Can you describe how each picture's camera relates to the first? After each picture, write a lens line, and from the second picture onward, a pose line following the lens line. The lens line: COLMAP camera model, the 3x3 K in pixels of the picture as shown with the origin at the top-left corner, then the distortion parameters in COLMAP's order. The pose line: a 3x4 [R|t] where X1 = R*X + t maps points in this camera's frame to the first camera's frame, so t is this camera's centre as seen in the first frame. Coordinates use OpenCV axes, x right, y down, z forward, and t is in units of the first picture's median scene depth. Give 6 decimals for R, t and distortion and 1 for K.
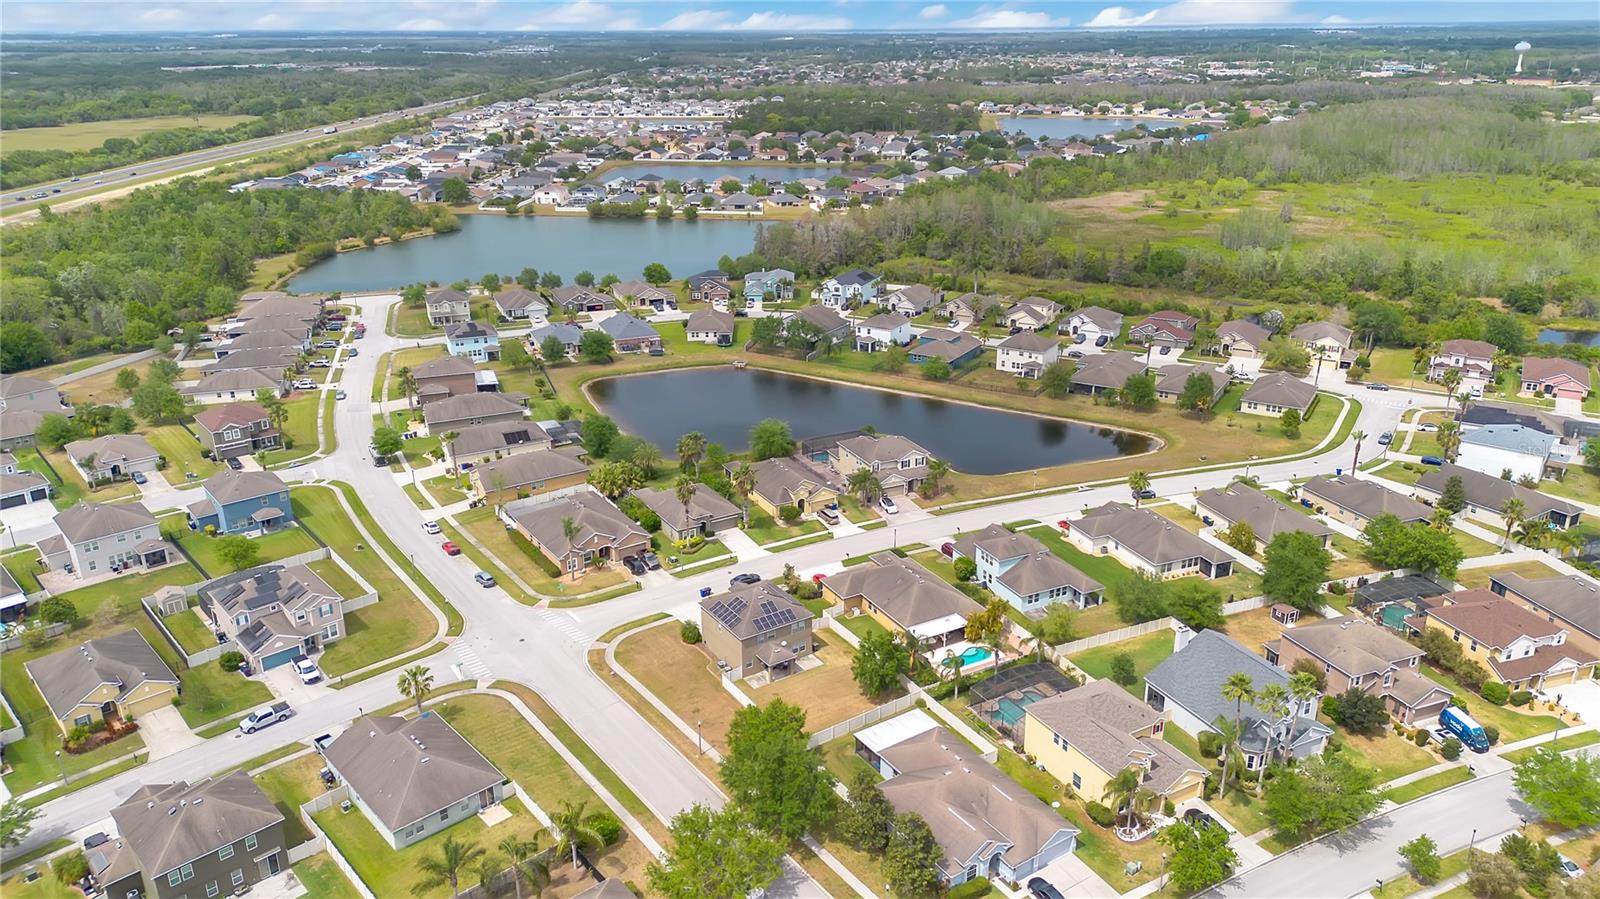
lens RADIAL K [[1120.7, 0, 810.2], [0, 1120.7, 444.4], [0, 0, 1]] dist [0.063217, -0.030673]
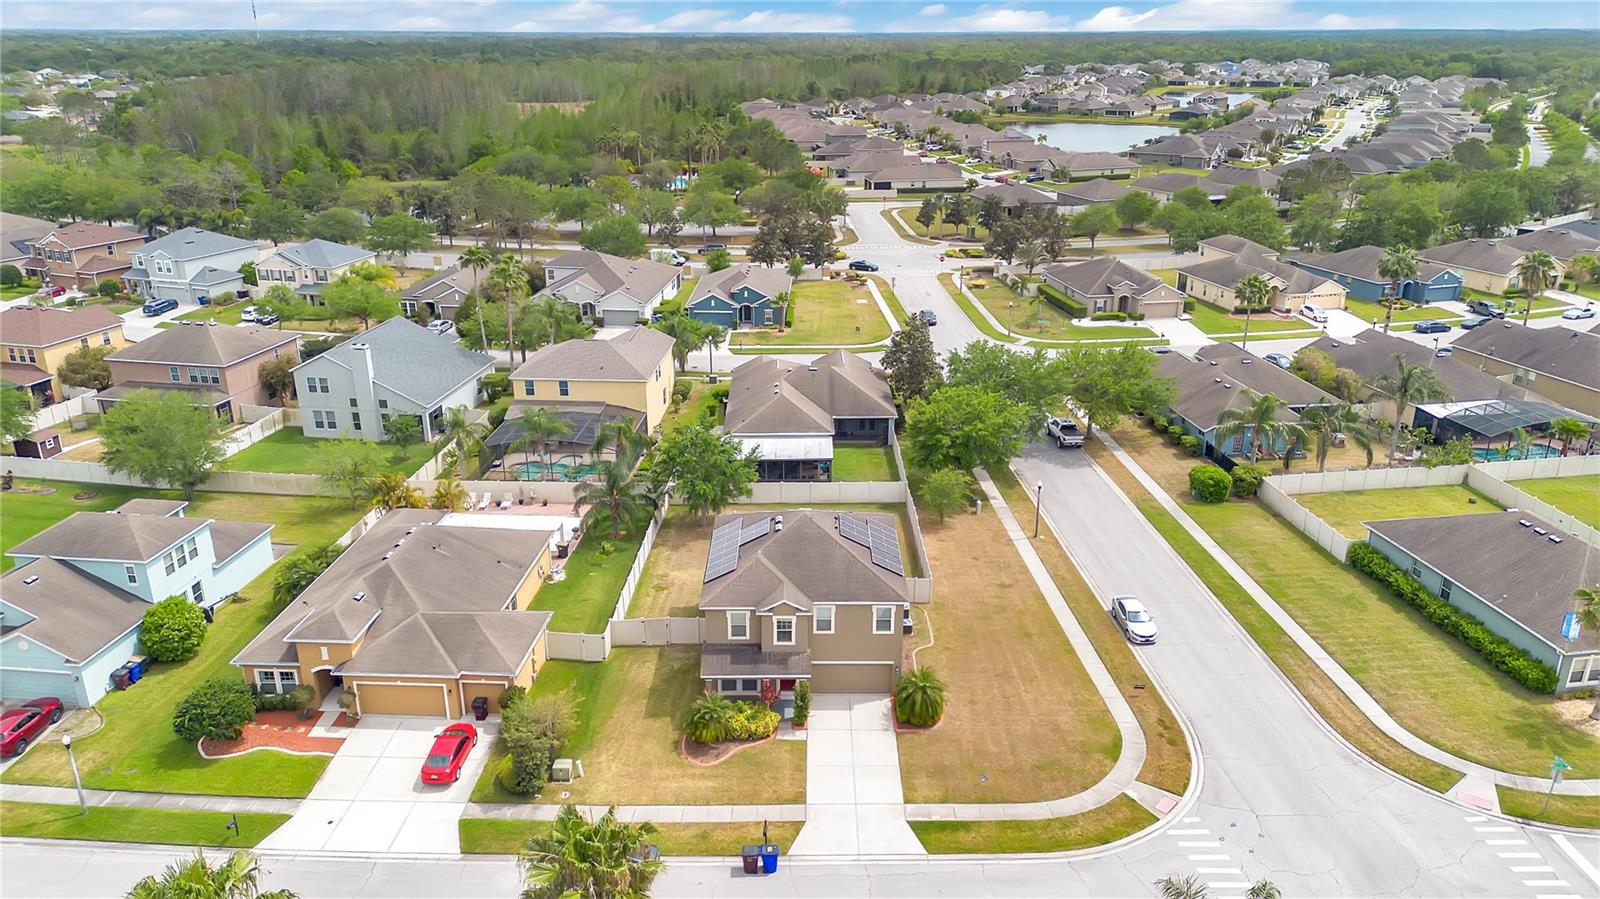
lens RADIAL K [[1120.7, 0, 794.6], [0, 1120.7, 443.3], [0, 0, 1]] dist [0.063217, -0.030673]
pose [[-0.837369, -0.181893, 0.515488, -0.145582], [0.196629, 0.779669, 0.594519, -0.082381], [-0.510048, 0.599192, -0.617106, 0.686956]]
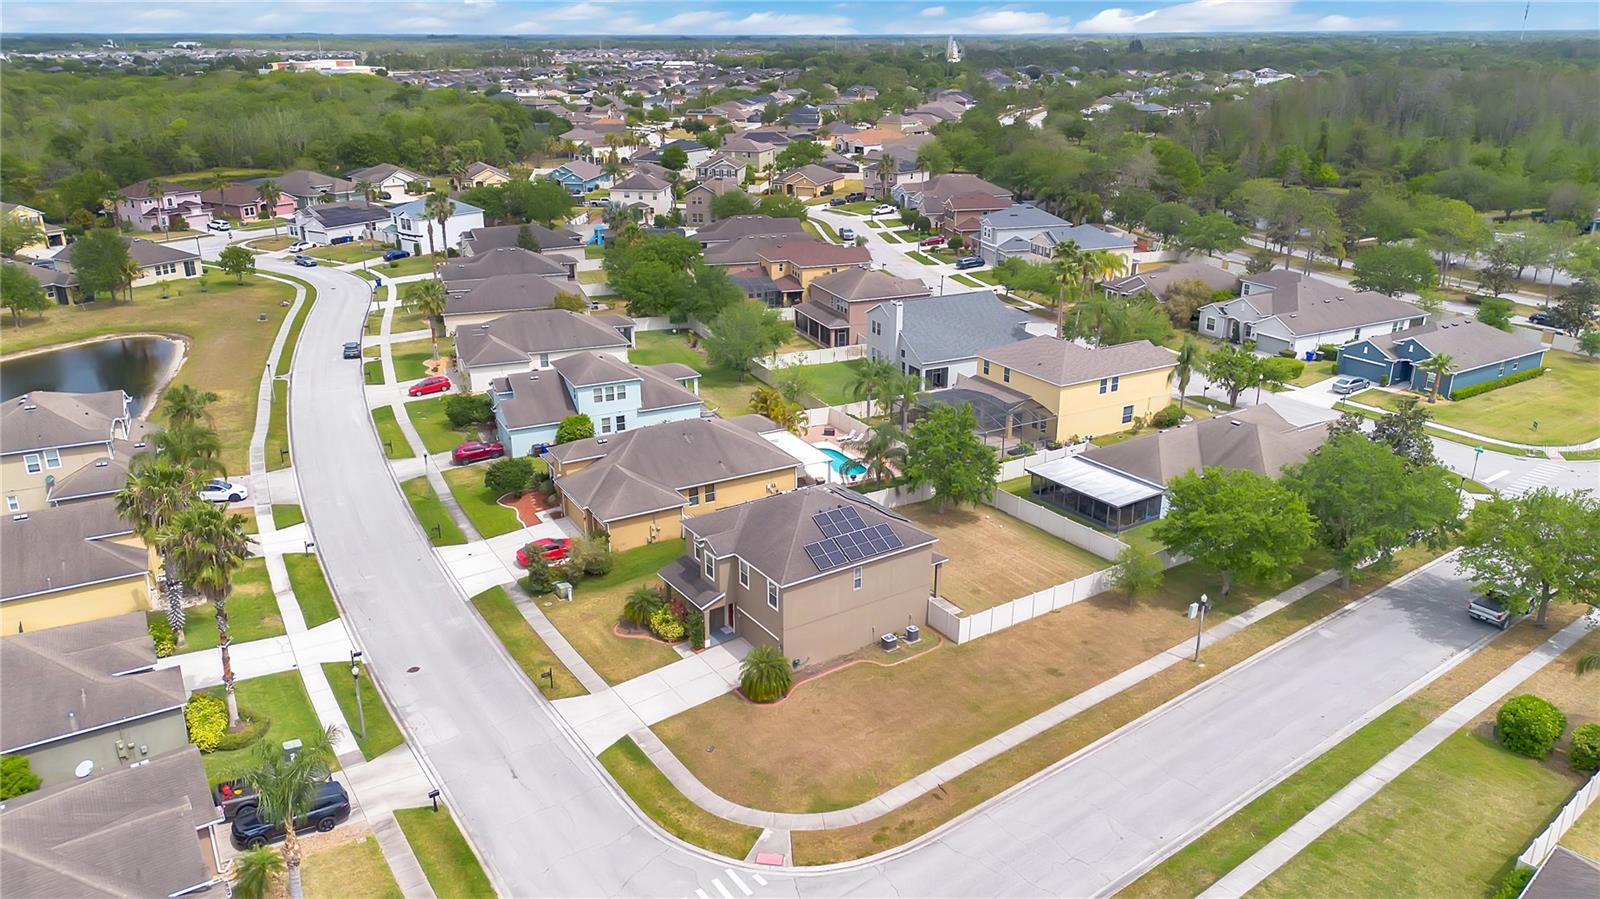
lens RADIAL K [[1120.7, 0, 808.6], [0, 1120.7, 465.3], [0, 0, 1]] dist [0.063217, -0.030673]
pose [[-0.011171, -0.351246, 0.936217, -0.263666], [0.350545, 0.875481, 0.332642, -0.017807], [-0.936479, 0.331903, 0.113347, 0.517035]]
